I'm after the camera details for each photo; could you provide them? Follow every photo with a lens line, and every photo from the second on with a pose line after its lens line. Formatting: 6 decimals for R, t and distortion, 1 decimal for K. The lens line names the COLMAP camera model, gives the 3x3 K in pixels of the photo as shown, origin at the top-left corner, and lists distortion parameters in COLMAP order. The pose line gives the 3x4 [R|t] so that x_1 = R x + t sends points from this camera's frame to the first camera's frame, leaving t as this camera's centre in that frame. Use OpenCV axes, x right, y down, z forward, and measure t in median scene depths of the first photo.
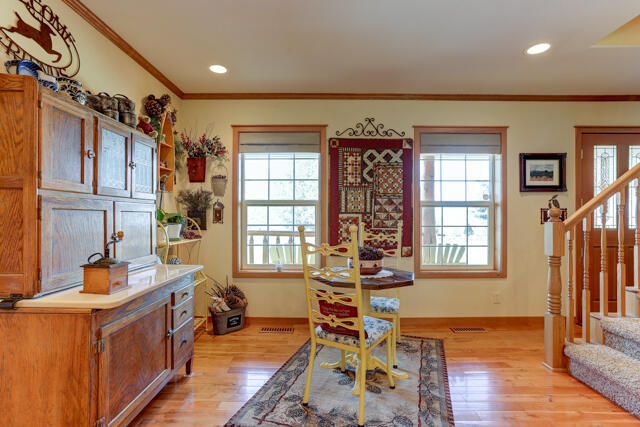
lens RADIAL K [[310.0, 0, 320.0], [0, 310.0, 213.5], [0, 0, 1]] dist [-0.062098, 0.027559]
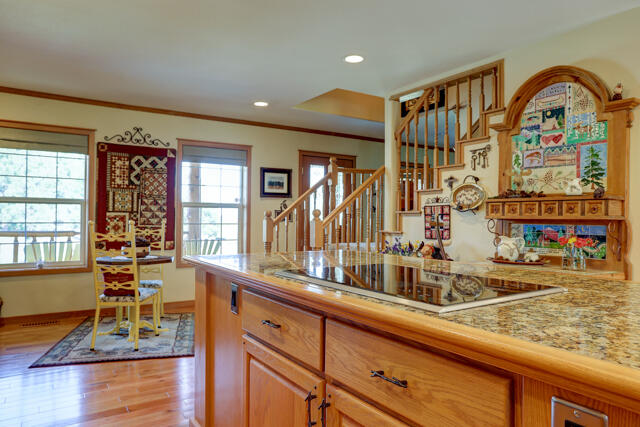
lens RADIAL K [[456.6, 0, 320.0], [0, 456.6, 213.5], [0, 0, 1]] dist [0.001079, 0.004685]
pose [[0.838335, 0.010143, 0.545060, -0.186938], [-0.011865, 0.999930, -0.000360, -0.003149], [-0.545026, -0.006165, 0.838397, -0.766314]]
